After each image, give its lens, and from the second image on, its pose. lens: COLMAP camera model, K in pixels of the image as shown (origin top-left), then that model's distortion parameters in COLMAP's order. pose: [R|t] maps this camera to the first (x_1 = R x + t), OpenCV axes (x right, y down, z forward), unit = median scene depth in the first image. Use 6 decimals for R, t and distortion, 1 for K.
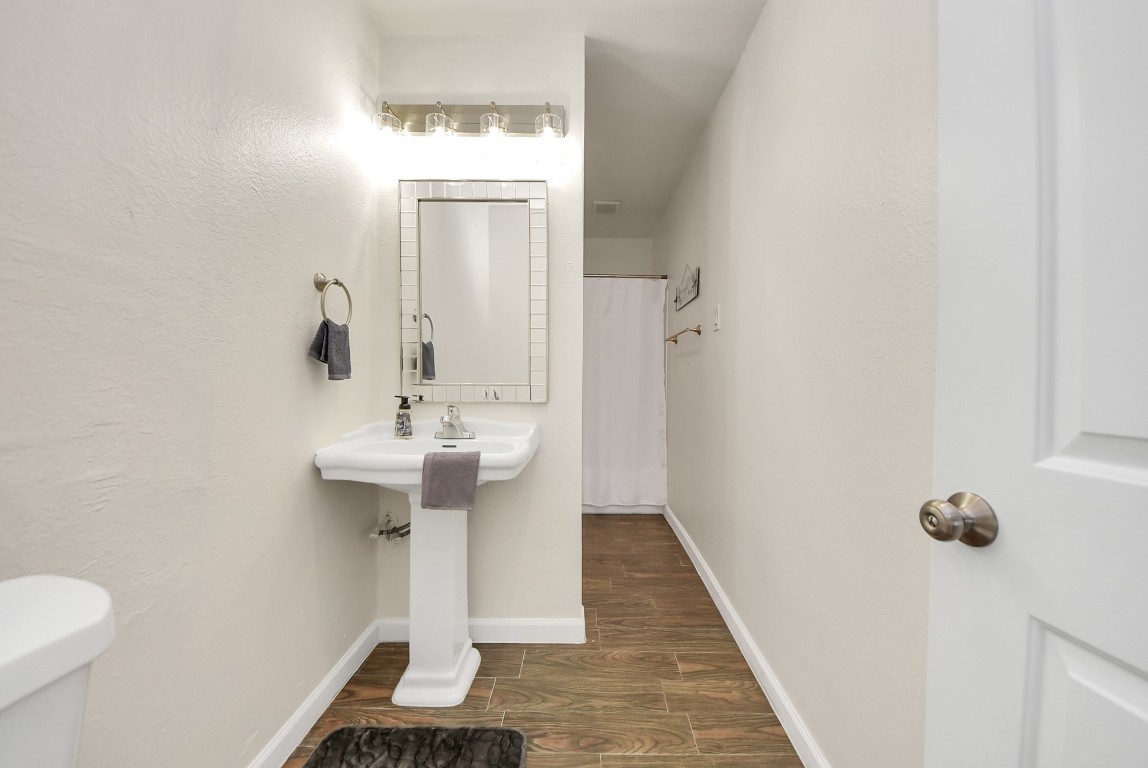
lens RADIAL K [[416.3, 0, 576.4], [0, 416.3, 380.2], [0, 0, 1]] dist [0.020327, -0.016234]
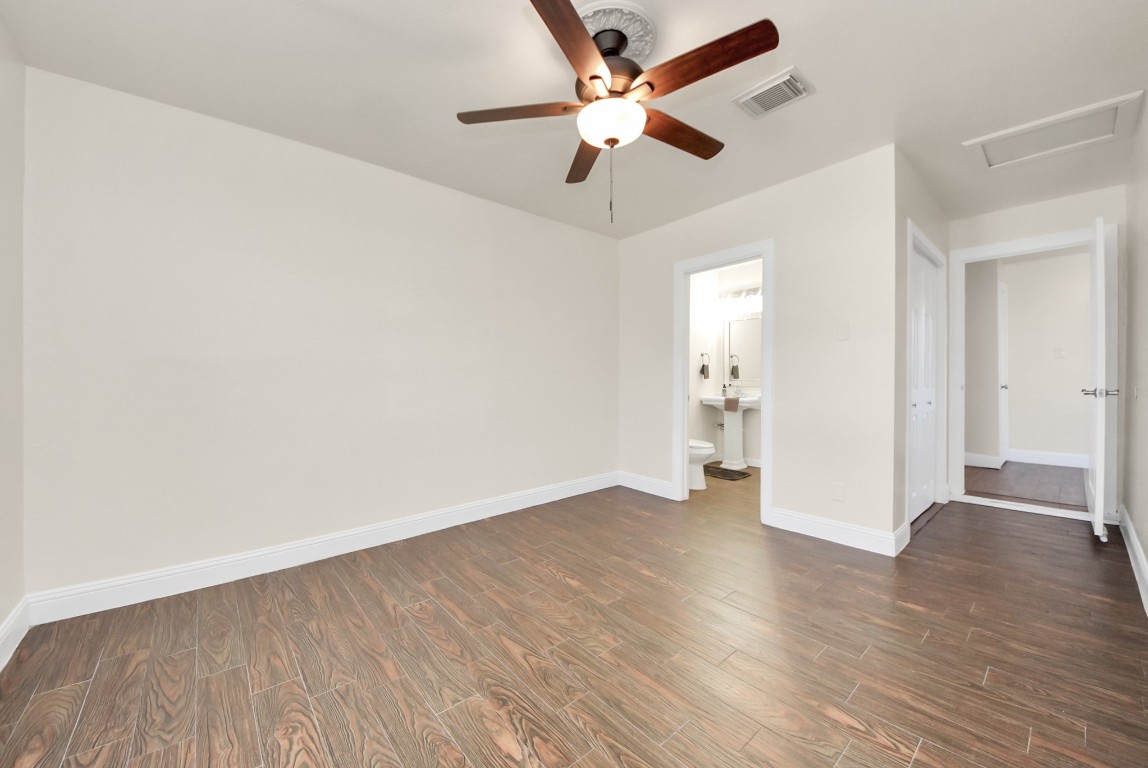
lens RADIAL K [[430.4, 0, 574.6], [0, 430.4, 386.1], [0, 0, 1]] dist [0.003340, 0.000050]
pose [[0.655521, 0.004263, -0.755164, 1.435997], [-0.001984, 0.999990, 0.003923, 0.043824], [0.755174, -0.001074, 0.655524, -2.214907]]
